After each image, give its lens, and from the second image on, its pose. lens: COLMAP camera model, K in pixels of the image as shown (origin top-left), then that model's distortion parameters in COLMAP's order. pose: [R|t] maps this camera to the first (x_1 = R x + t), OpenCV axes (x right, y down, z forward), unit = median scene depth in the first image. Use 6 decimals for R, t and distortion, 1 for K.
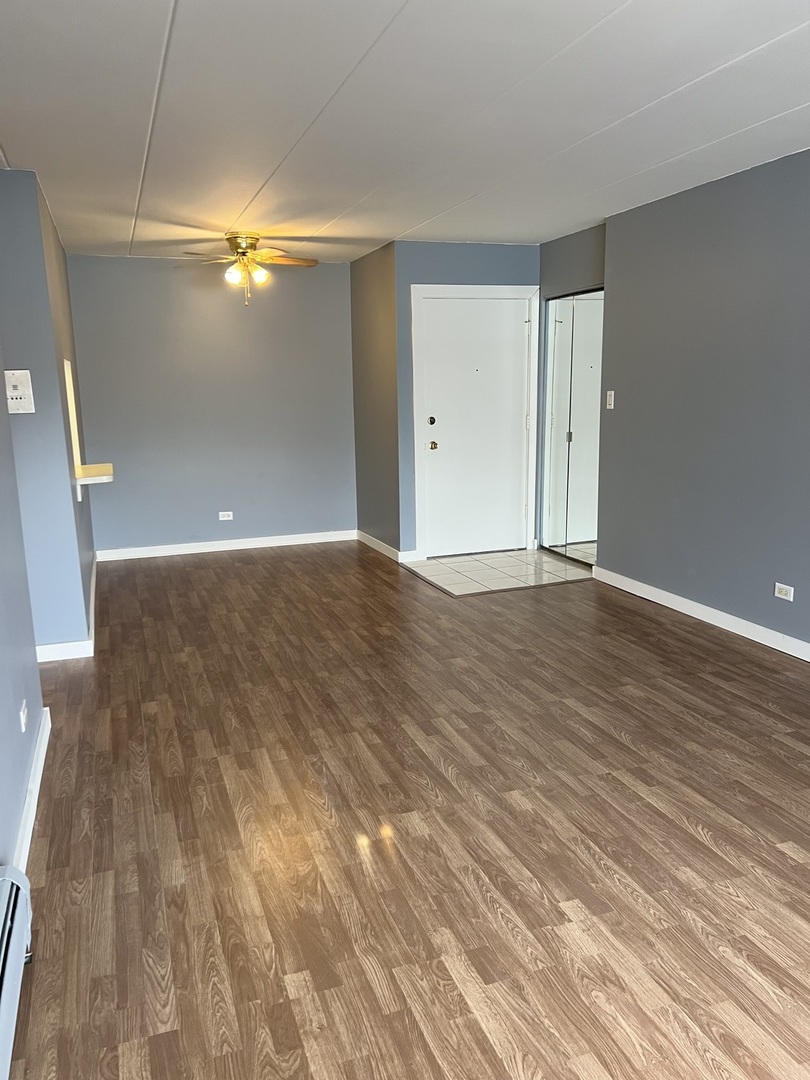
lens RADIAL K [[804.0, 0, 387.2], [0, 804.0, 542.4], [0, 0, 1]] dist [0.058224, -0.071403]
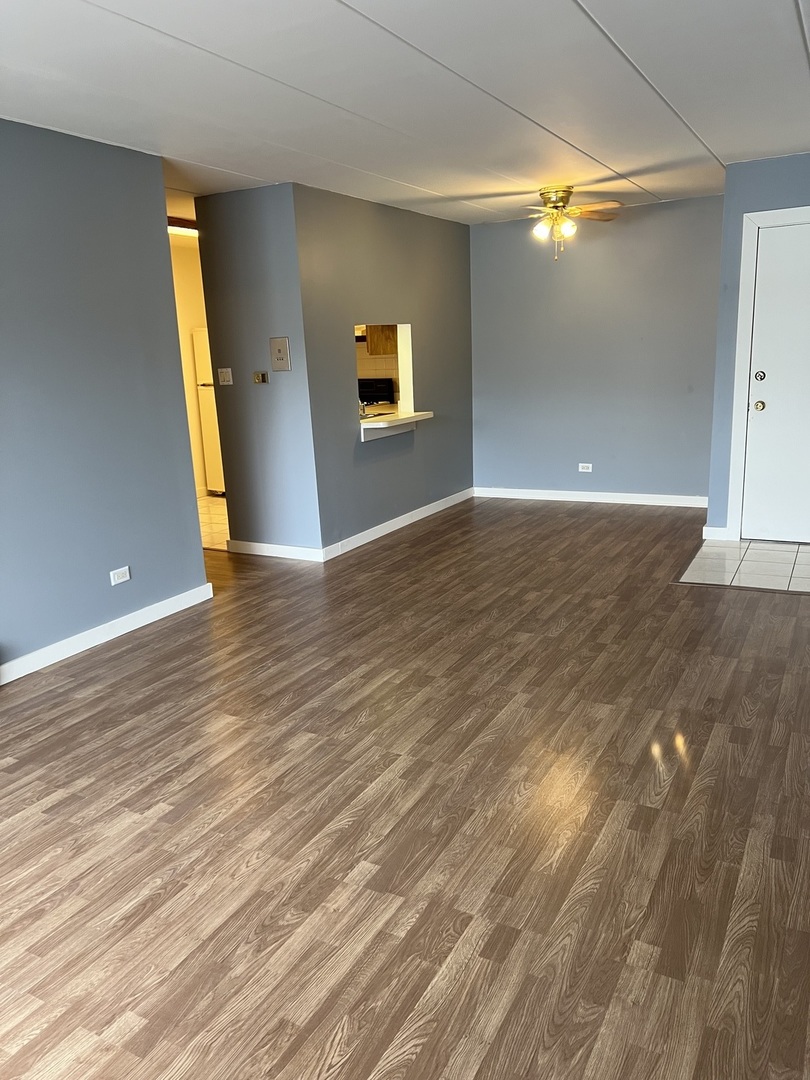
lens RADIAL K [[804.0, 0, 398.4], [0, 804.0, 532.7], [0, 0, 1]] dist [0.058224, -0.071403]
pose [[0.670815, 0.157872, -0.724627, 0.747214], [-0.114836, 0.987407, 0.108815, -0.068348], [0.732680, 0.010218, 0.680496, 0.266747]]
